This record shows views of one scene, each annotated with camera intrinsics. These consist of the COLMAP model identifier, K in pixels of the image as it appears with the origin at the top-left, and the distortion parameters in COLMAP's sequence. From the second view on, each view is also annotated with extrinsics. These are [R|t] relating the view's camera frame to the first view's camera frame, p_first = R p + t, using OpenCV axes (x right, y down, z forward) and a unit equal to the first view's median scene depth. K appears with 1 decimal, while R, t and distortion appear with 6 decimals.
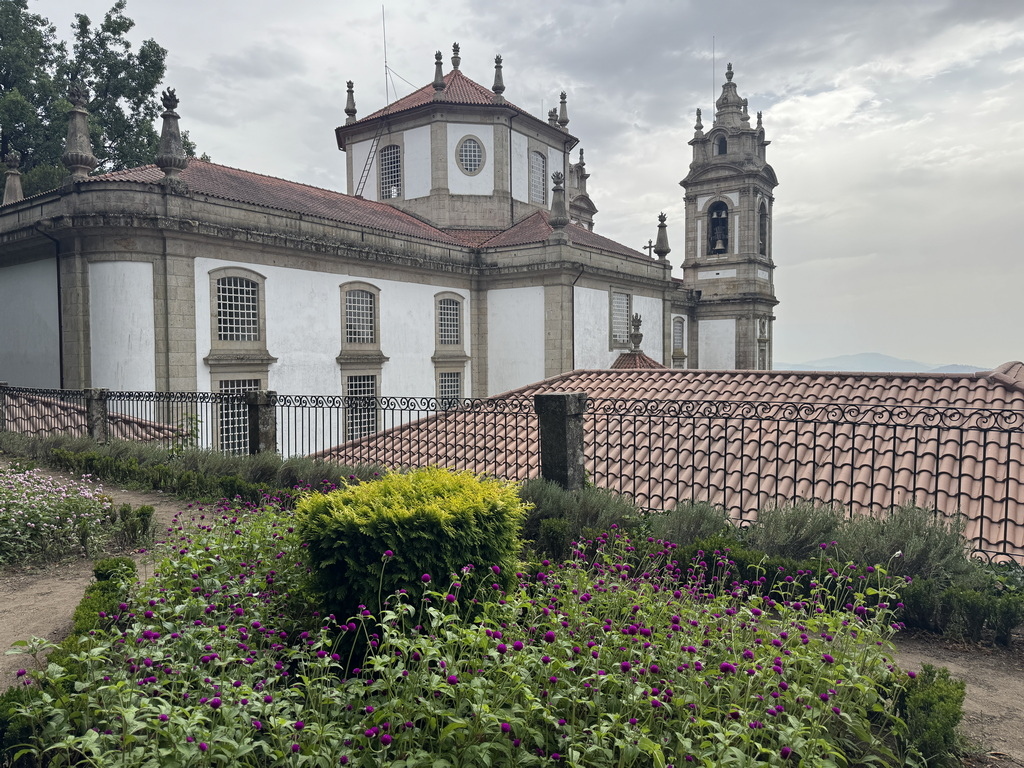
lens RADIAL K [[724.6, 0, 512.0], [0, 724.6, 384.0], [0, 0, 1]] dist [0.074233, -0.126815]
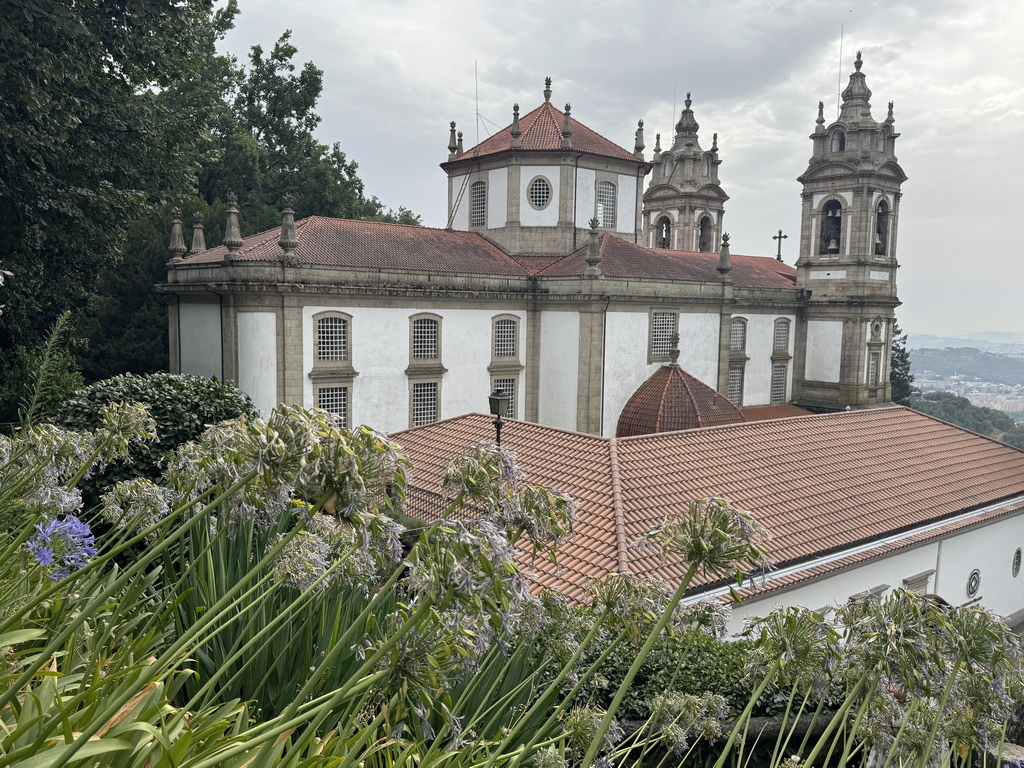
lens RADIAL K [[838.4, 0, 499.4], [0, 838.4, 397.3], [0, 0, 1]] dist [0.103684, -0.236558]
pose [[0.962220, 0.053575, -0.266952, 0.256287], [-0.036351, 0.996950, 0.069055, -0.074068], [0.269837, -0.056742, 0.961233, -0.337924]]
